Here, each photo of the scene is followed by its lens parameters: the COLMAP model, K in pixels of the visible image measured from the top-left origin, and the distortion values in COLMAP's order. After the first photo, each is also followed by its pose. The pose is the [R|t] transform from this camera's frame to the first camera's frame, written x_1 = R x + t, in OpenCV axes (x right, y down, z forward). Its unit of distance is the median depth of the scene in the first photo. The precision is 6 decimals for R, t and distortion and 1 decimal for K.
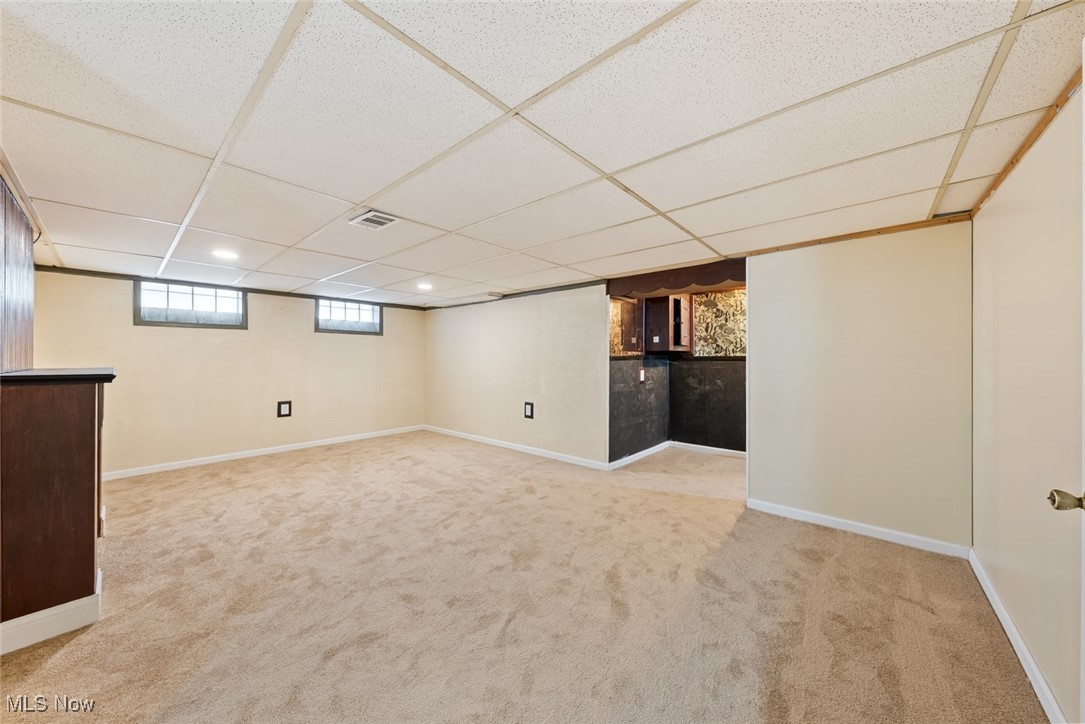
lens RADIAL K [[373.4, 0, 543.7], [0, 373.4, 355.0], [0, 0, 1]] dist [-0.011657, -0.000033]
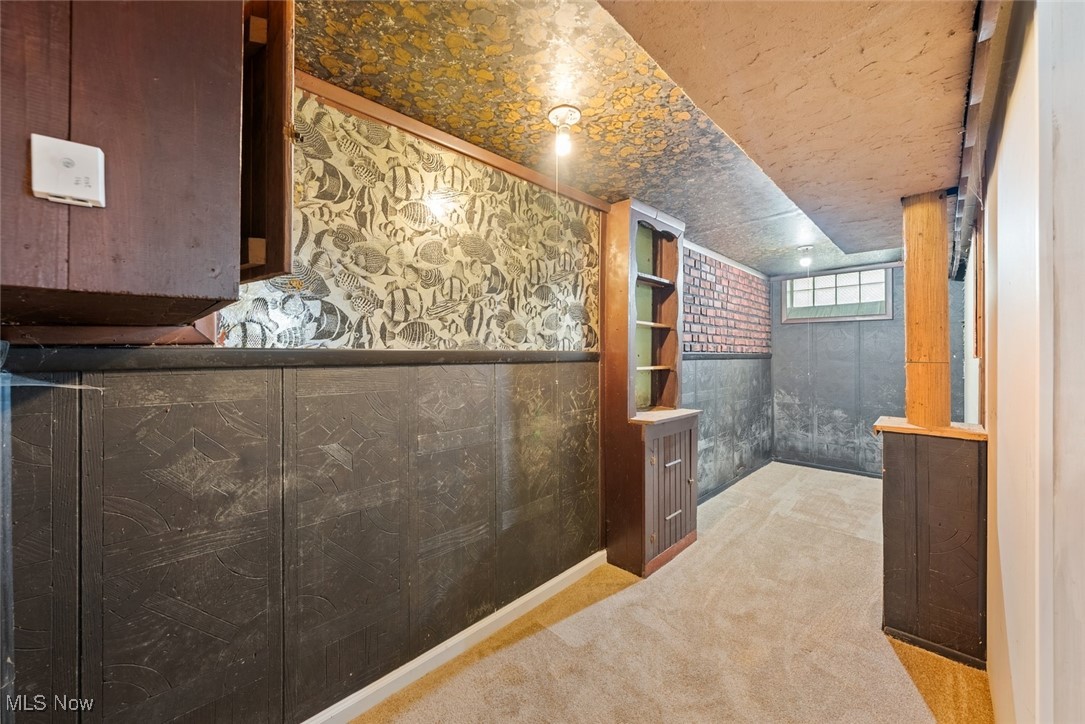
lens RADIAL K [[411.4, 0, 540.9], [0, 411.4, 354.4], [0, 0, 1]] dist [0.008870, 0.000020]
pose [[0.056012, -0.000078, 0.998430, 0.190244], [-0.009380, 0.999956, 0.000605, 0.004987], [-0.998386, -0.009400, 0.056009, 0.838602]]
